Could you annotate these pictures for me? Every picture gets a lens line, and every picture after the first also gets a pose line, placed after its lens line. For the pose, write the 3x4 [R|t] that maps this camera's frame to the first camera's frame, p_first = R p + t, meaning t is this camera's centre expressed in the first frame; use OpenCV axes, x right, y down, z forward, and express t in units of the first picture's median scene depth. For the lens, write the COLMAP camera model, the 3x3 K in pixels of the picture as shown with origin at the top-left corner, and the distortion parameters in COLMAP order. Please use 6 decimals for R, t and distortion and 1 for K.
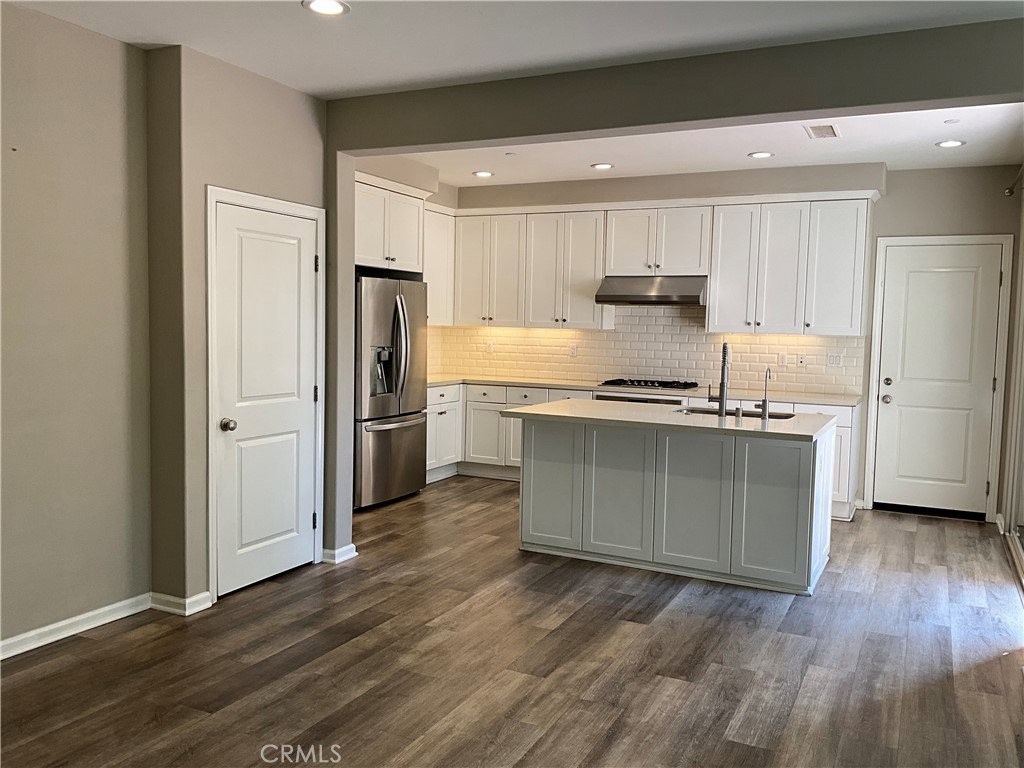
lens RADIAL K [[832.5, 0, 512.0], [0, 832.5, 384.0], [0, 0, 1]] dist [0.115127, -0.250866]
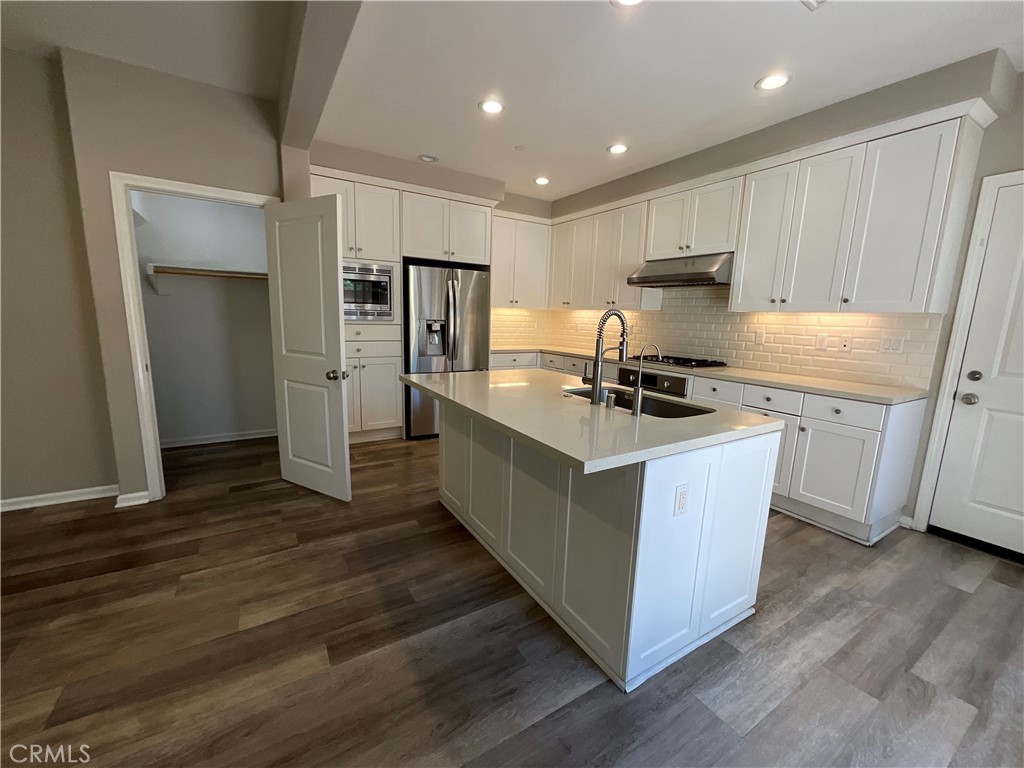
lens RADIAL K [[415.4, 0, 511.2], [0, 415.4, 386.8], [0, 0, 1]] dist [-0.001496, 0.000113]
pose [[0.850271, 0.093218, -0.518025, 0.383614], [-0.050882, 0.994140, 0.095378, -0.010133], [0.523881, -0.054738, 0.850031, 0.628392]]
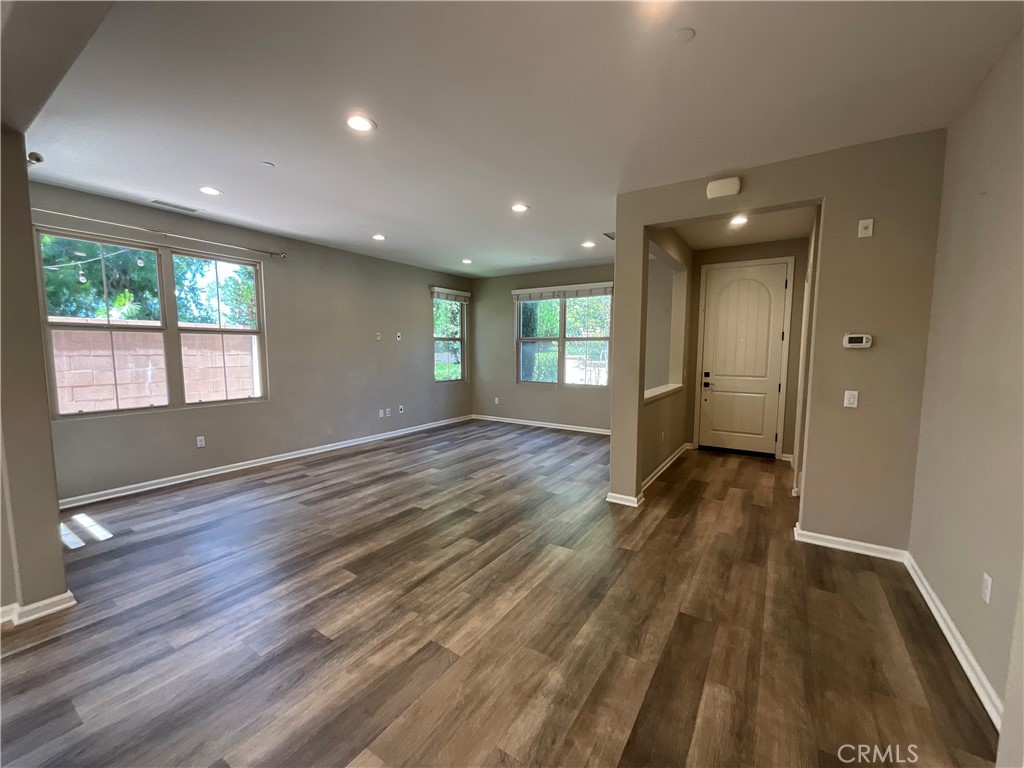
lens RADIAL K [[415.4, 0, 511.2], [0, 415.4, 386.8], [0, 0, 1]] dist [-0.001496, 0.000113]
pose [[-0.992015, -0.037396, 0.120447, -0.085715], [-0.016925, 0.985864, 0.166690, -0.063154], [-0.124978, 0.163321, -0.978625, 1.015225]]
